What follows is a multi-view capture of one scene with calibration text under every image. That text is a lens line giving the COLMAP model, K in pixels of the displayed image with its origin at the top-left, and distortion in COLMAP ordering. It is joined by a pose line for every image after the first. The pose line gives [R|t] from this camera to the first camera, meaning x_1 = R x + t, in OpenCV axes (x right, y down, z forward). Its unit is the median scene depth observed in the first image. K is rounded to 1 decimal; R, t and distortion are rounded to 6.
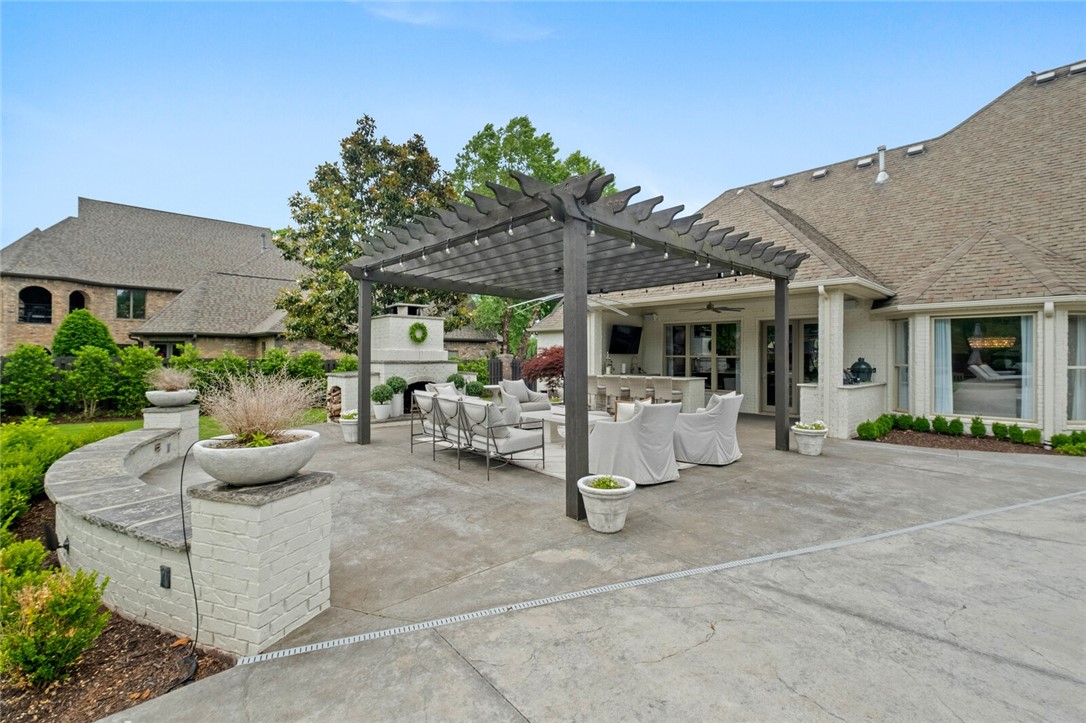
lens RADIAL K [[478.9, 0, 546.0], [0, 478.9, 355.3], [0, 0, 1]] dist [0.013338, -0.009518]
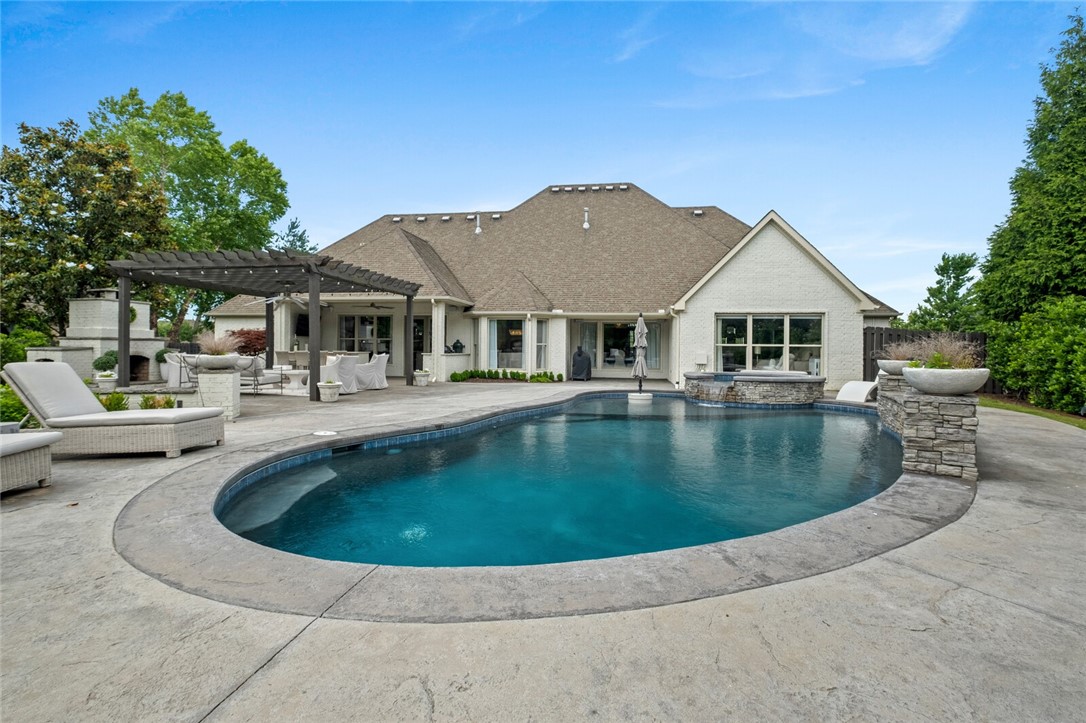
lens RADIAL K [[503.2, 0, 543.8], [0, 503.2, 348.1], [0, 0, 1]] dist [-0.001231, -0.000619]
pose [[0.791113, 0.002134, 0.611667, -0.204430], [-0.005820, 0.999975, 0.004039, 0.024641], [-0.611643, -0.006756, 0.791105, -0.596013]]
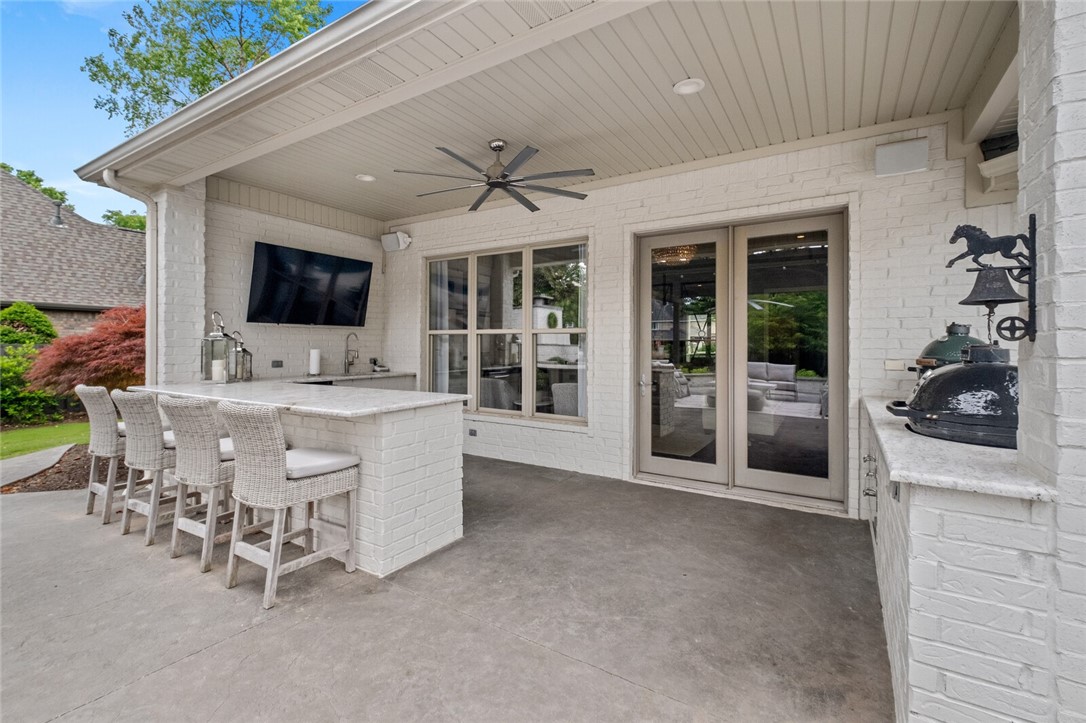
lens RADIAL K [[478.9, 0, 546.0], [0, 478.9, 355.3], [0, 0, 1]] dist [0.013338, -0.009518]
pose [[0.962698, -0.008202, 0.270454, 0.306003], [0.000652, 0.999608, 0.027992, 0.014796], [-0.270578, -0.026772, 0.962326, 0.725266]]
